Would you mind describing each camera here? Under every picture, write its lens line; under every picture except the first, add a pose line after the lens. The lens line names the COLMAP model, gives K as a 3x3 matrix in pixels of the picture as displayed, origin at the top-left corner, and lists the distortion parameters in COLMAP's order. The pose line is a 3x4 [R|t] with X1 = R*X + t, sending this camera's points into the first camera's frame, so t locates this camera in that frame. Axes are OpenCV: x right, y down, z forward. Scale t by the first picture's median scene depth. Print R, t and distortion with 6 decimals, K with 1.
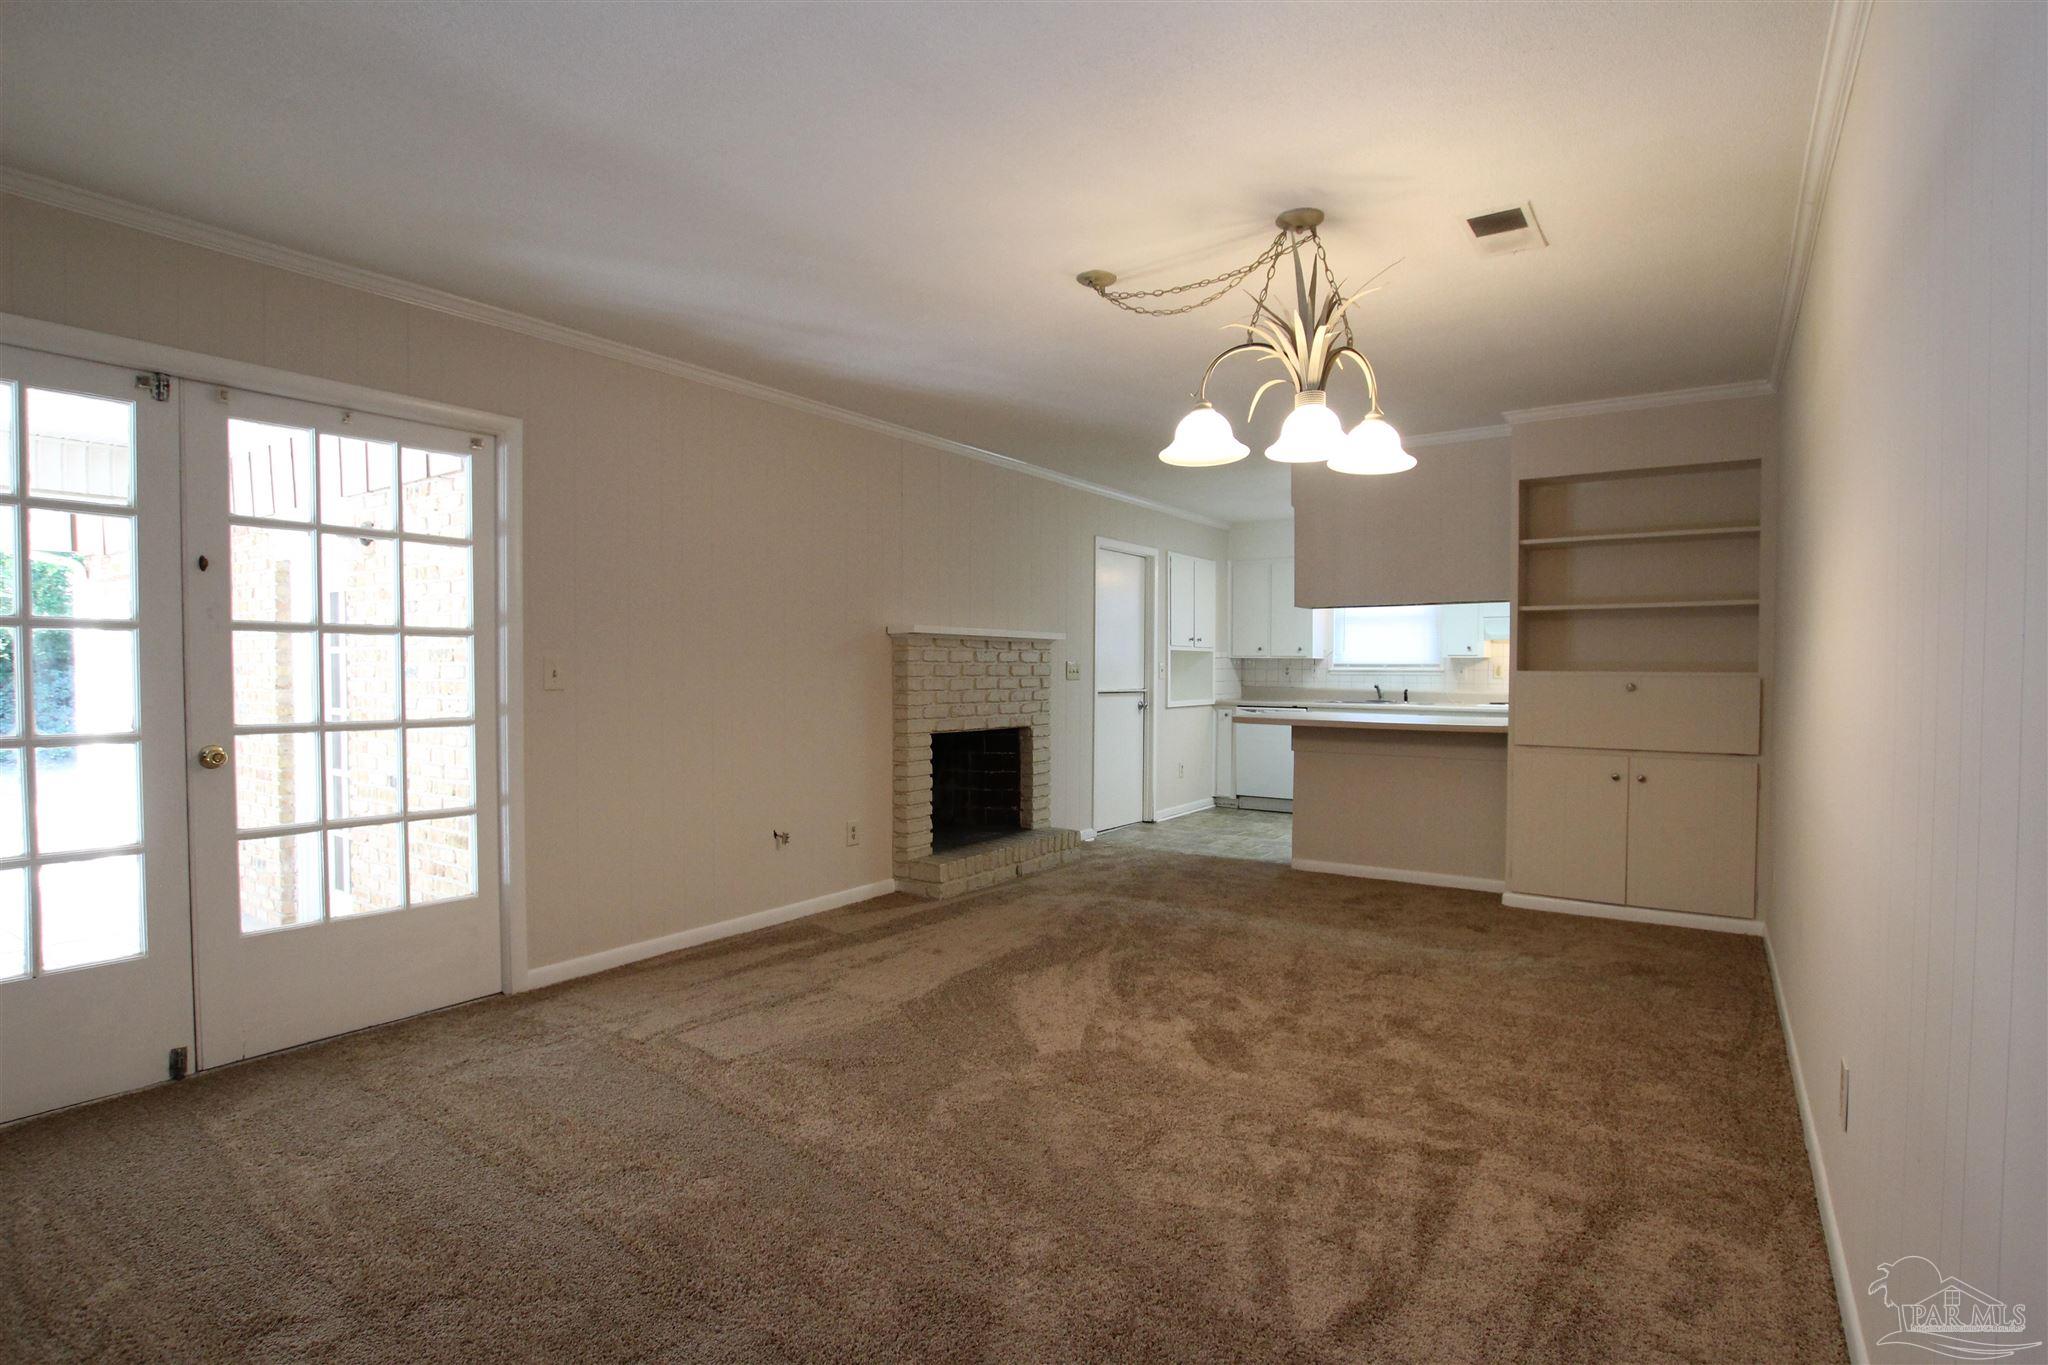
lens RADIAL K [[1012.5, 0, 1030.1], [0, 1012.5, 689.0], [0, 0, 1]] dist [-0.027740, 0.002092]
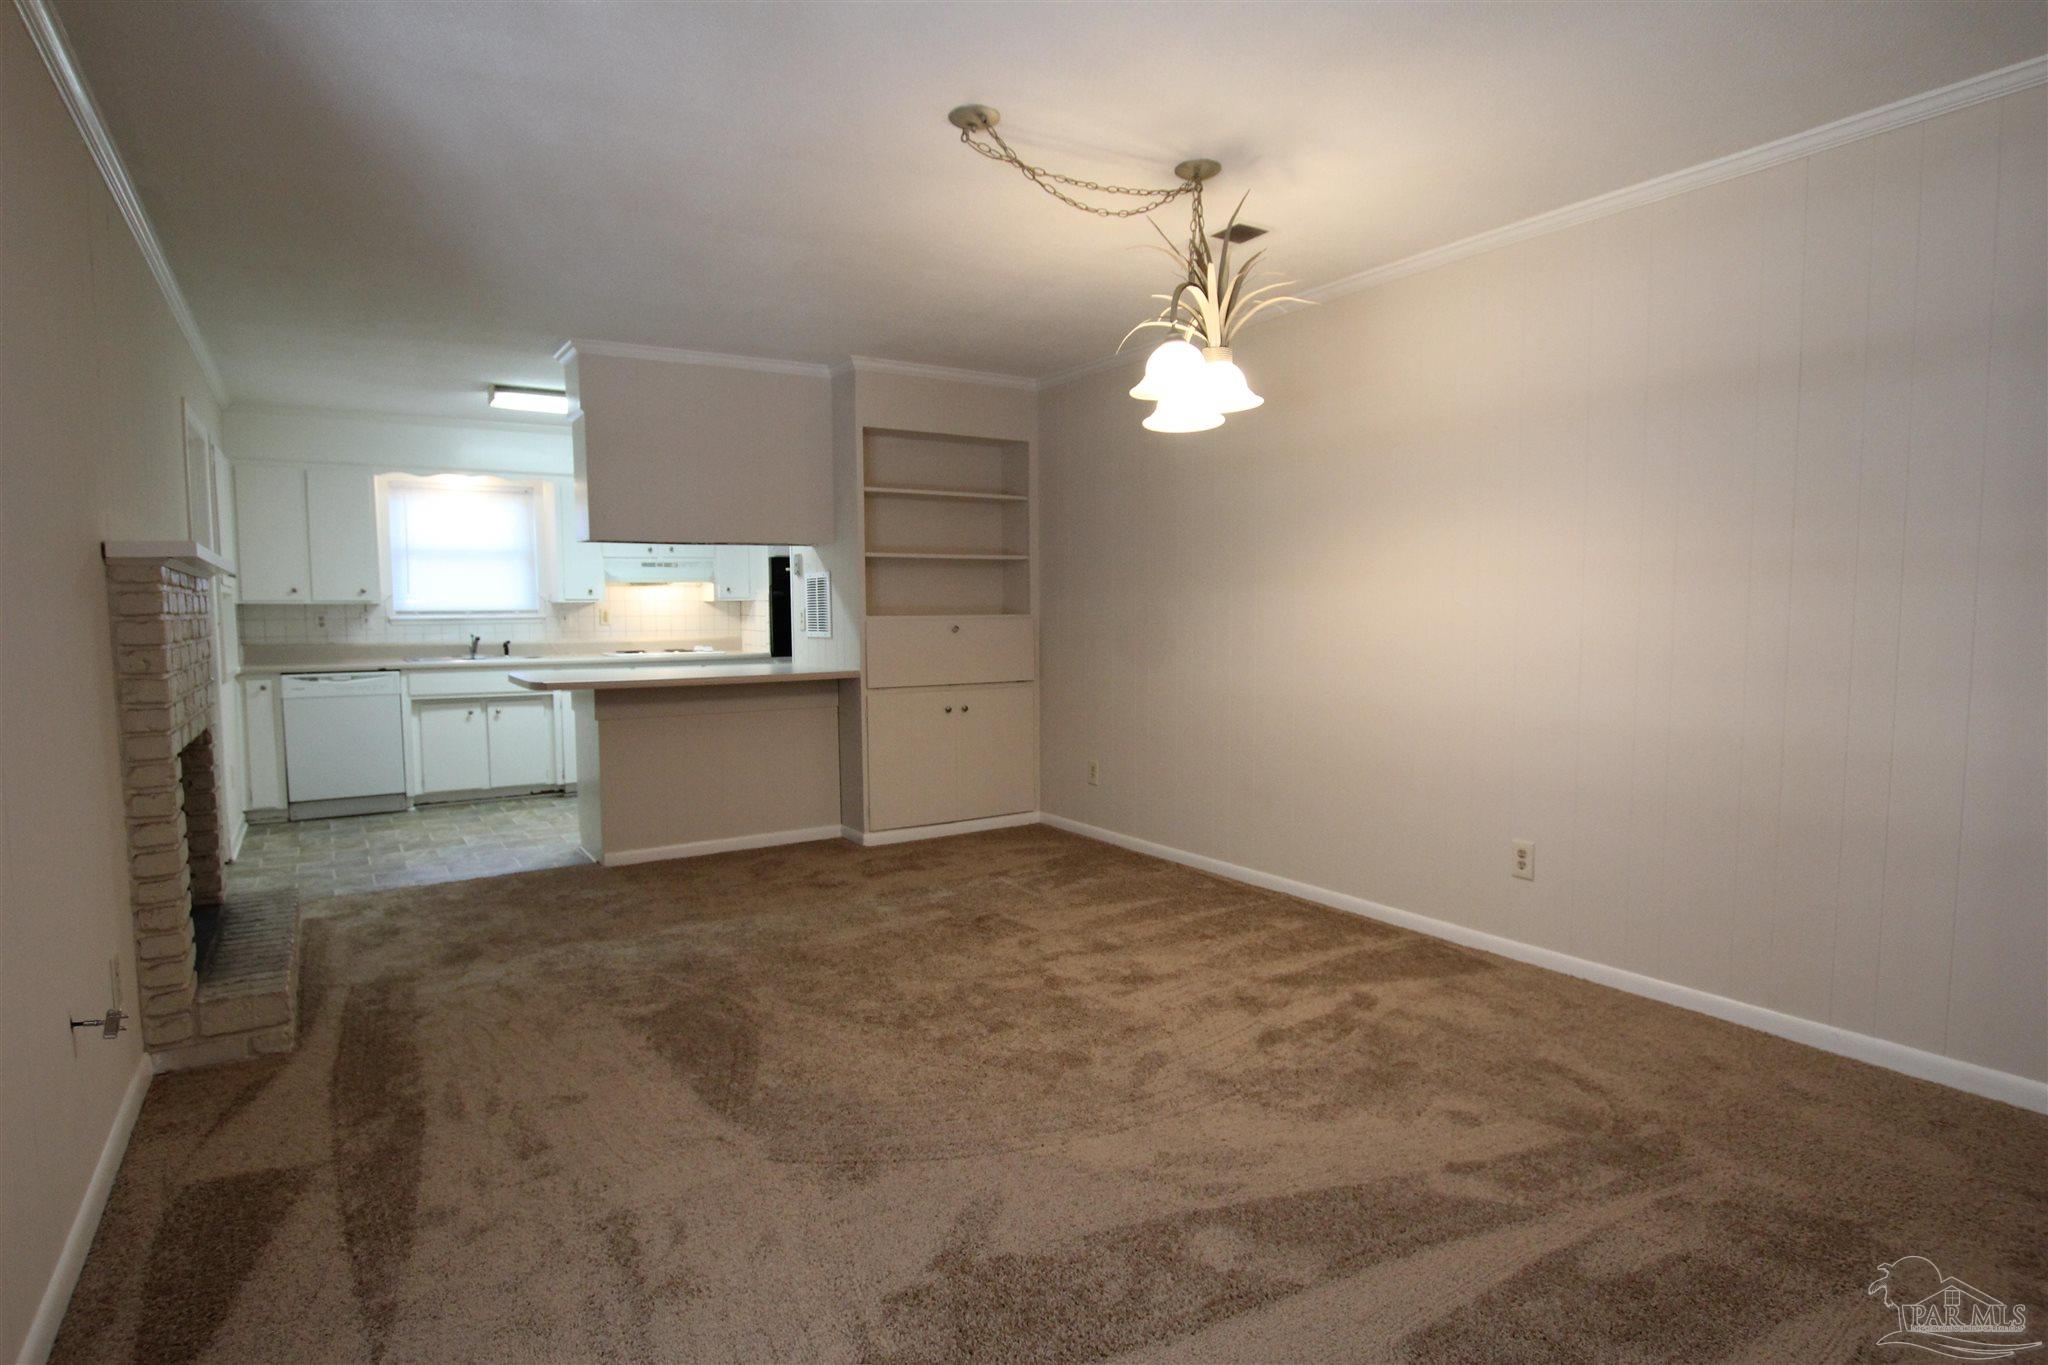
lens RADIAL K [[1088.4, 0, 1038.0], [0, 1088.4, 691.0], [0, 0, 1]] dist [-0.033169, 0.013218]
pose [[0.369769, -0.075577, 0.926045, -0.502891], [0.027435, 0.997140, 0.070424, -0.015592], [-0.928719, -0.000635, 0.370784, 0.454300]]
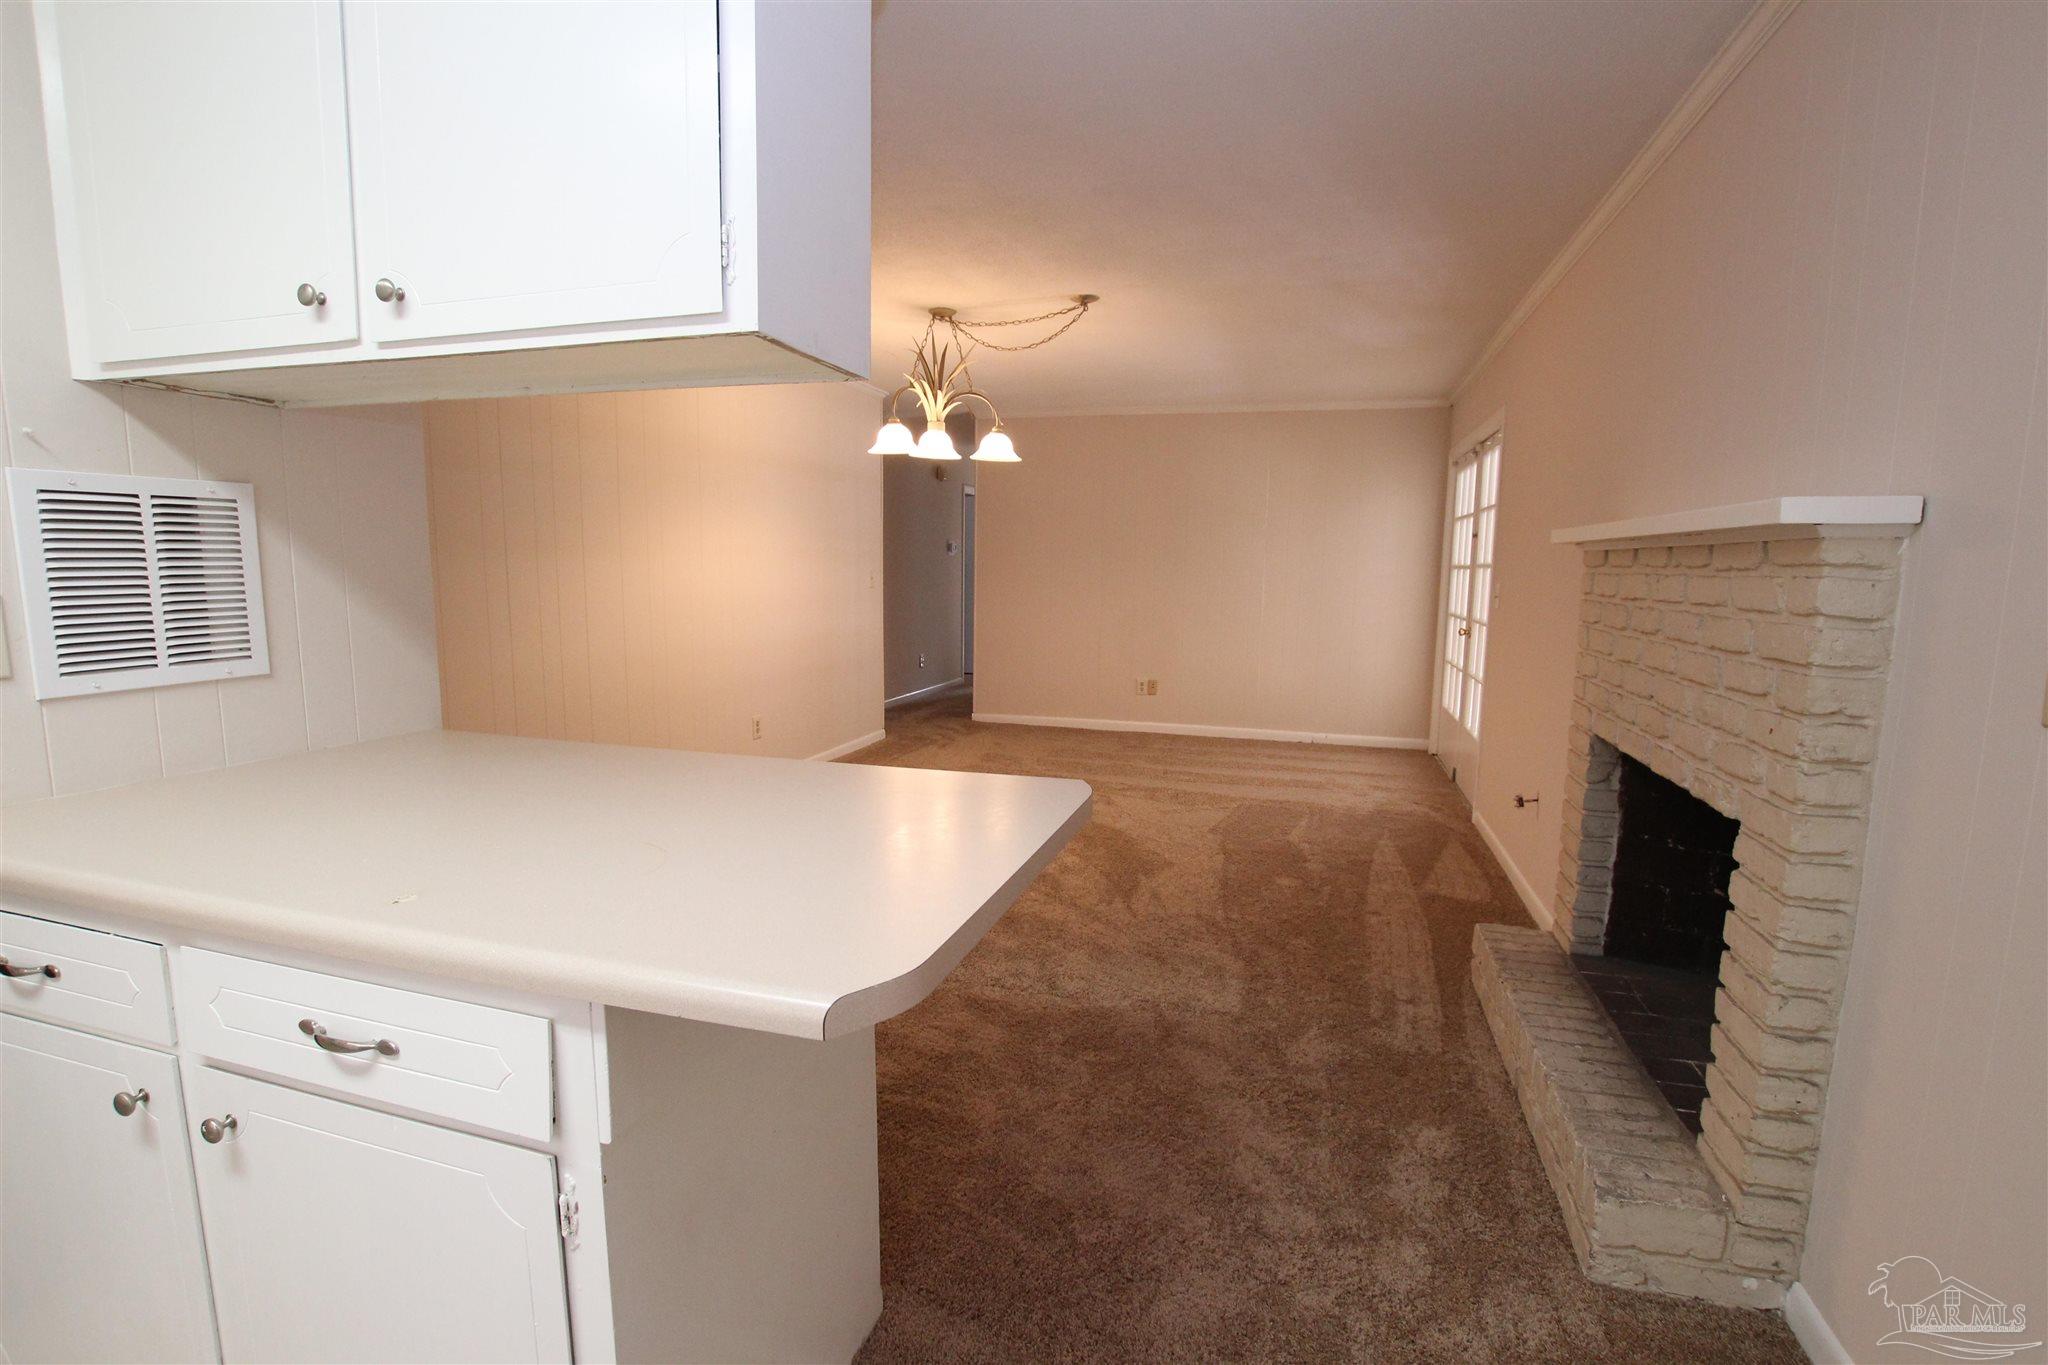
lens RADIAL K [[940.7, 0, 1029.0], [0, 940.7, 688.1], [0, 0, 1]] dist [-0.032013, 0.001758]
pose [[-0.948184, 0.024571, -0.316769, 0.385868], [-0.024321, 0.988467, 0.149470, -0.052015], [0.316789, 0.149429, -0.936651, 1.566714]]
